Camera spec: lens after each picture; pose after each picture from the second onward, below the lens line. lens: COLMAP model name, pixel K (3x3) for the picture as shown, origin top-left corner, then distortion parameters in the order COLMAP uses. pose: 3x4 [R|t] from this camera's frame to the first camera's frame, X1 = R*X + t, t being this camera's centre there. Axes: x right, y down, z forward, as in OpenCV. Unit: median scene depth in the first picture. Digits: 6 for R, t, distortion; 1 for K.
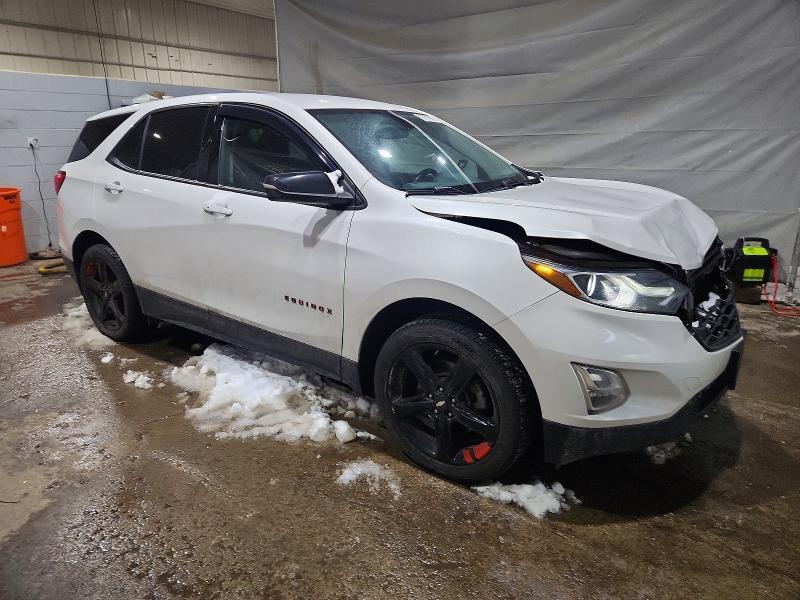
lens RADIAL K [[567.3, 0, 400.0], [0, 567.3, 300.0], [0, 0, 1]] dist [-0.000434, -0.002494]
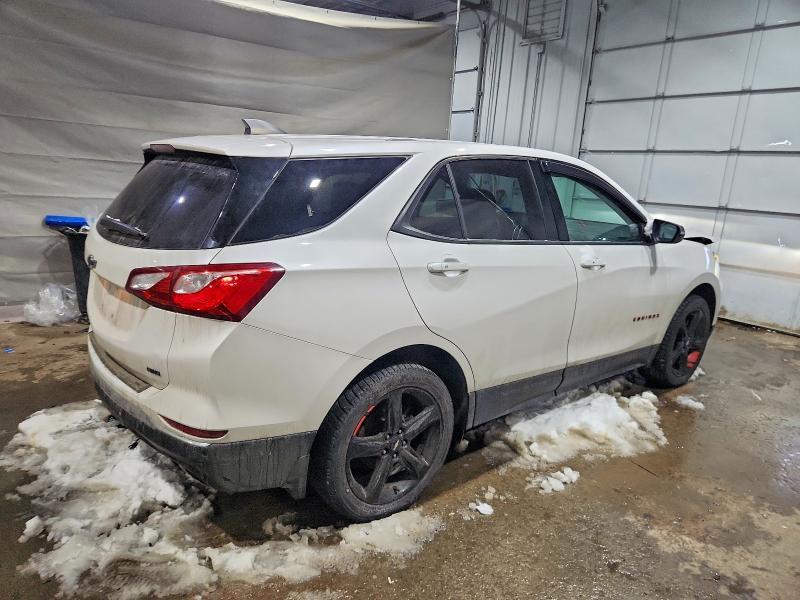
lens RADIAL K [[567.3, 0, 400.0], [0, 567.3, 300.0], [0, 0, 1]] dist [-0.000434, -0.002494]
pose [[0.232676, -0.212733, 0.949003, -1.190458], [0.225131, 0.961062, 0.160239, -0.288354], [-0.946139, 0.176366, 0.271508, 0.892310]]
